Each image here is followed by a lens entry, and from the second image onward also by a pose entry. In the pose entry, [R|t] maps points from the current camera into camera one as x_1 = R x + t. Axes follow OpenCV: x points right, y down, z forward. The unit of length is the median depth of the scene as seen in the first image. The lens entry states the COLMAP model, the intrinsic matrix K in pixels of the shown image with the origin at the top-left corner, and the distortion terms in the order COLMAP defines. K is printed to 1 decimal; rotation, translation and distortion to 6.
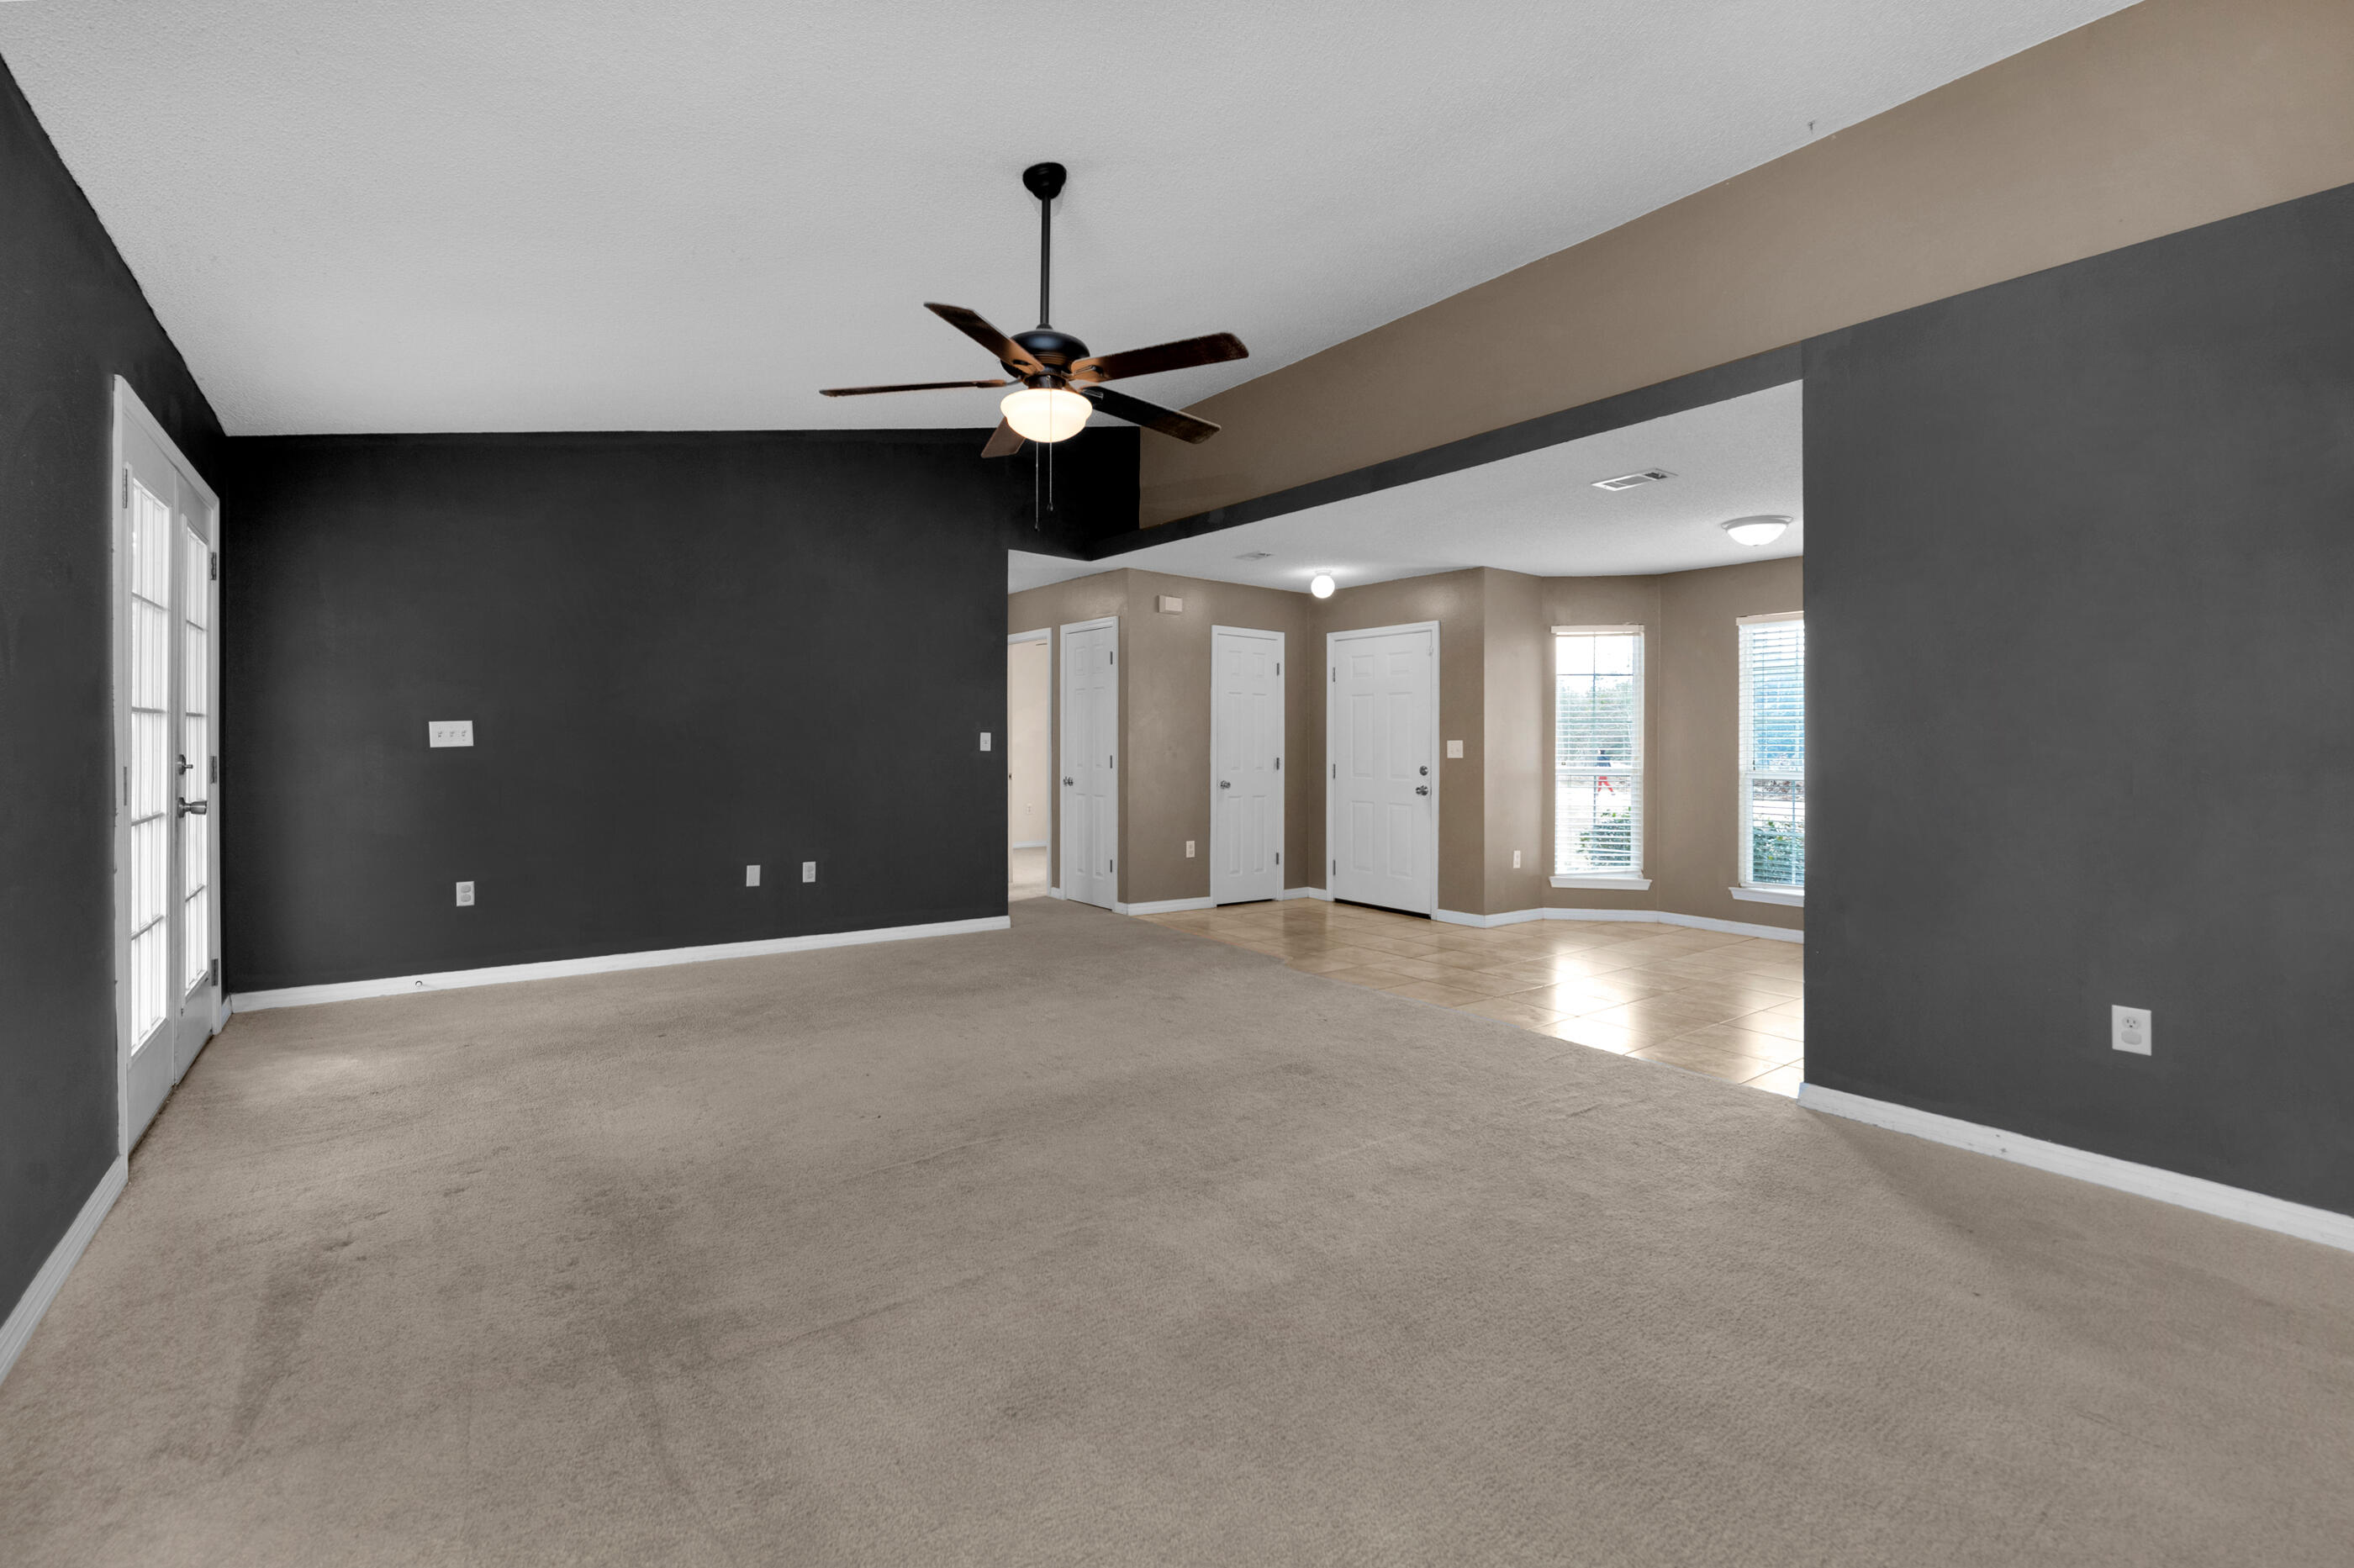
lens RADIAL K [[947.1, 0, 1136.8], [0, 947.1, 751.6], [0, 0, 1]] dist [0.013779, 0.000117]
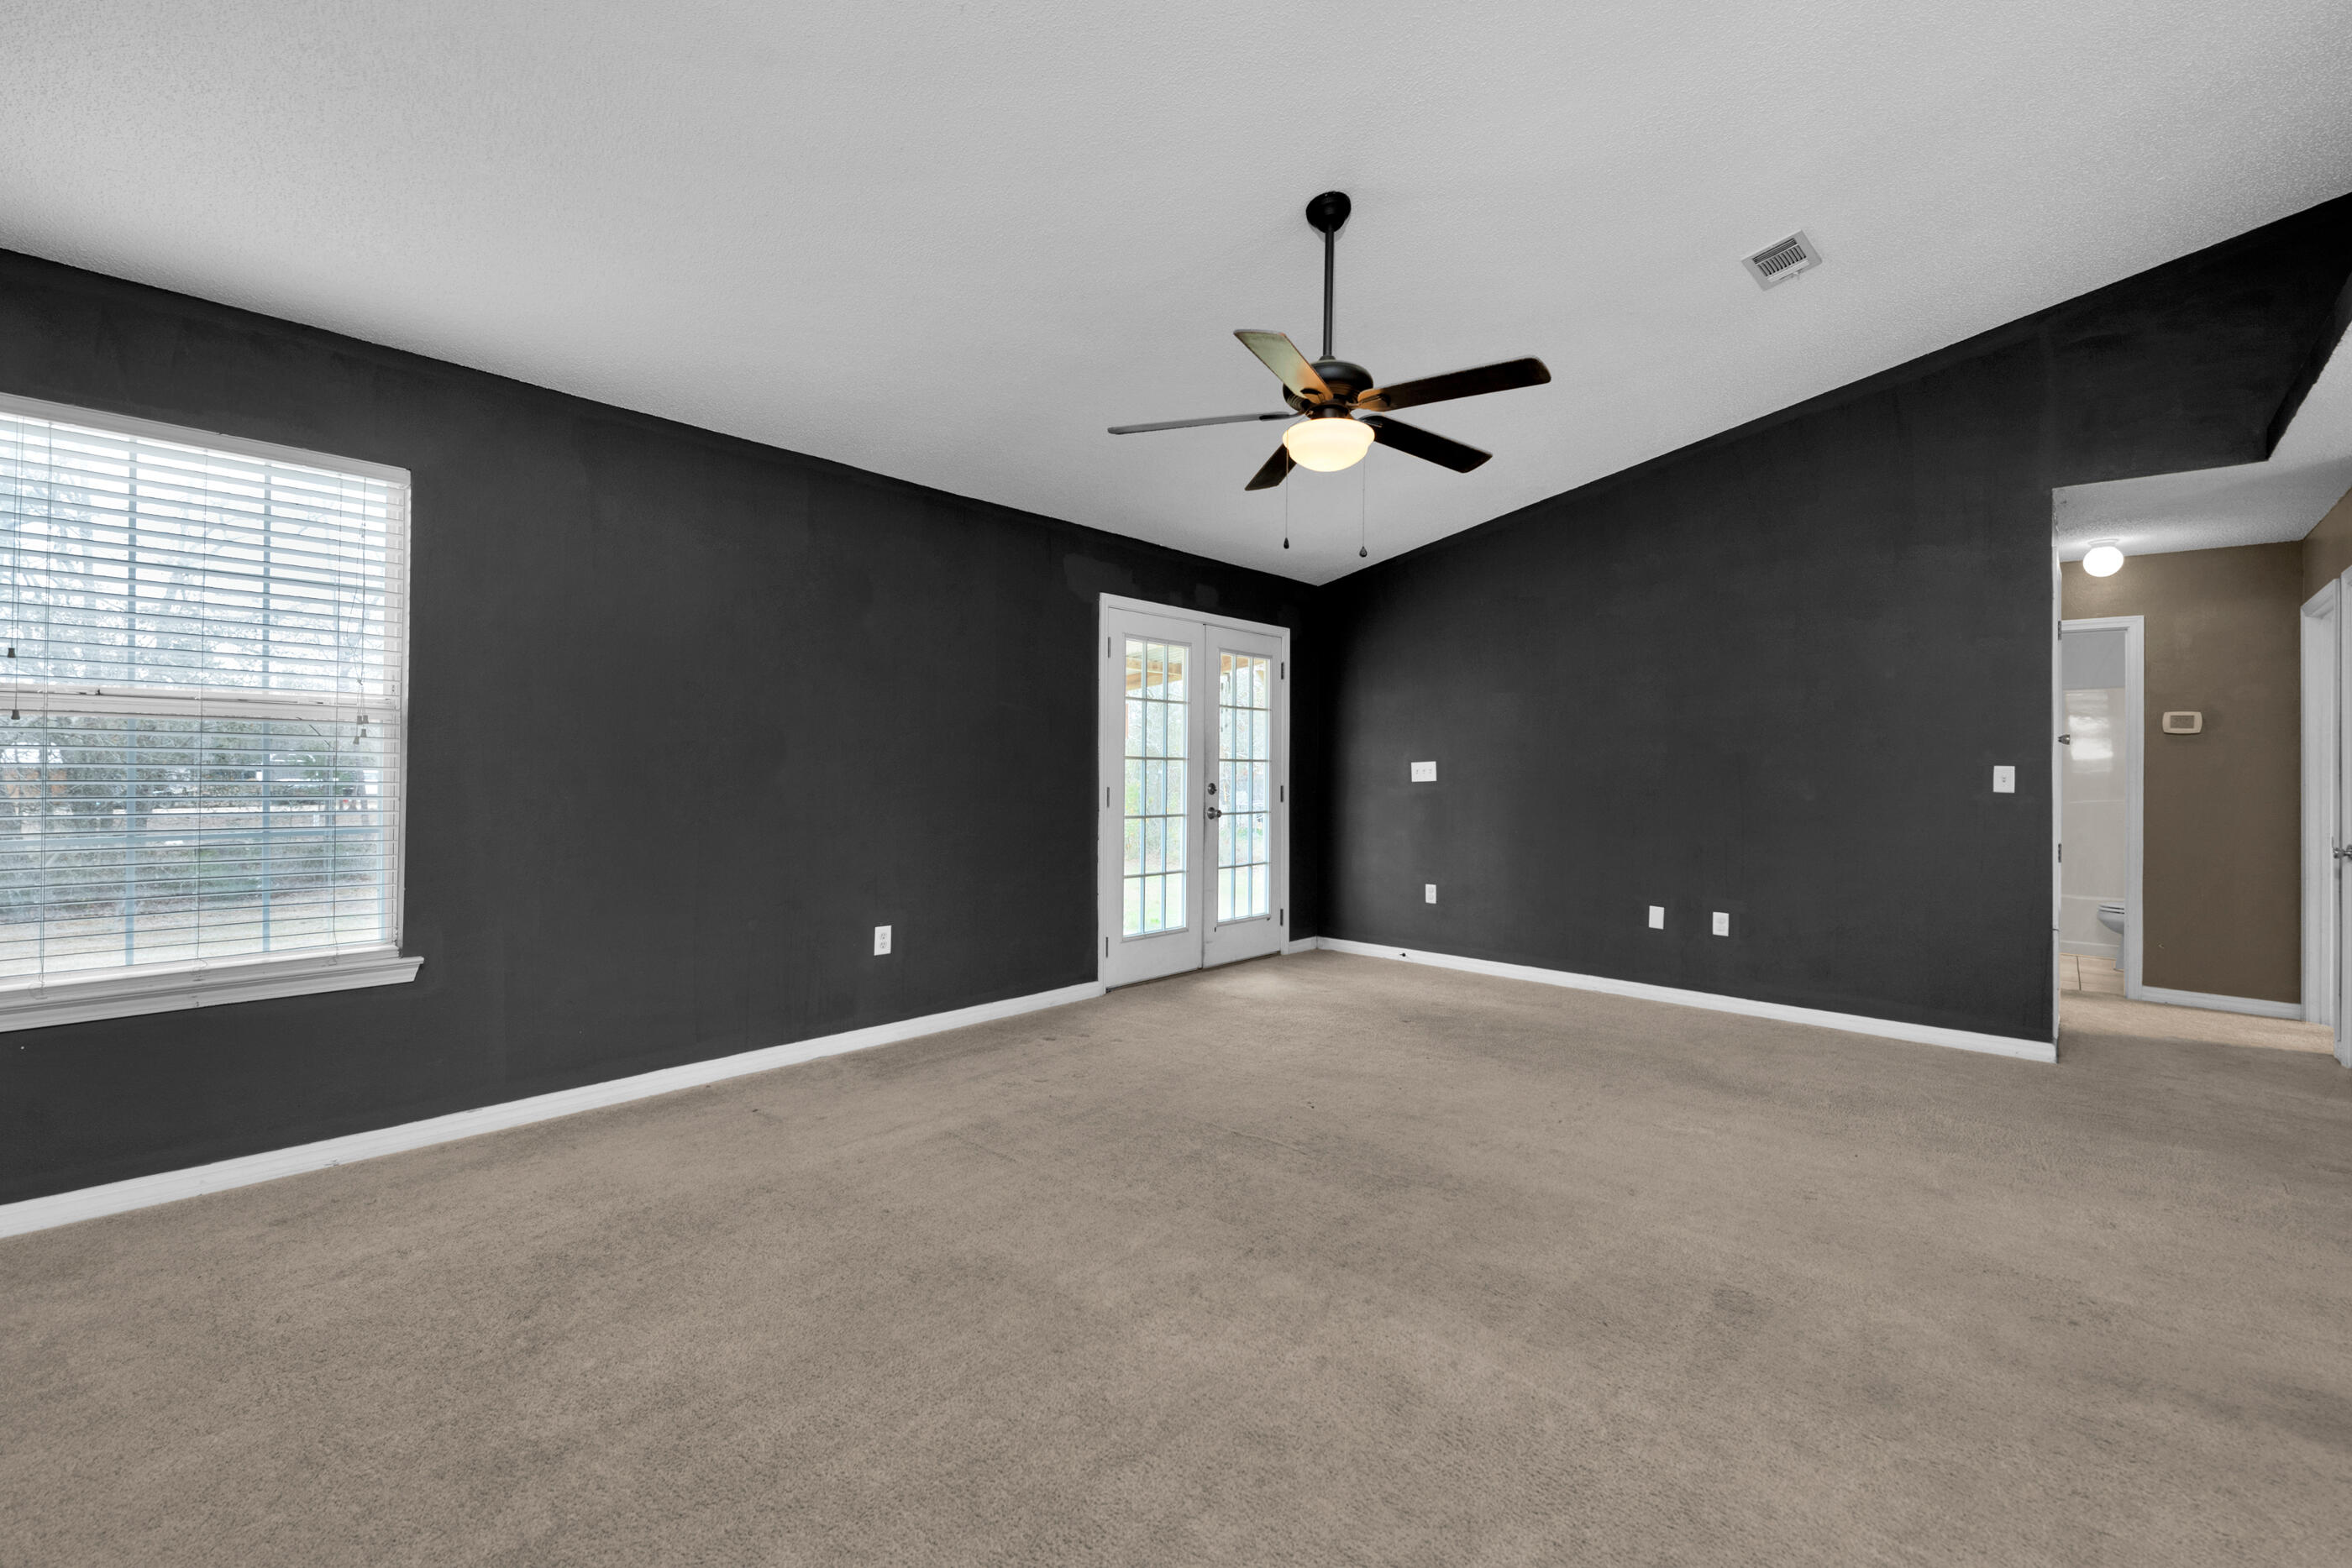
lens RADIAL K [[946.1, 0, 1195.6], [0, 946.1, 792.9], [0, 0, 1]] dist [0.013779, 0.000117]
pose [[0.266200, 0.016733, -0.963773, 0.391688], [-0.016638, 0.999780, 0.012762, -0.000175], [0.963774, 0.012638, 0.266419, 0.285697]]
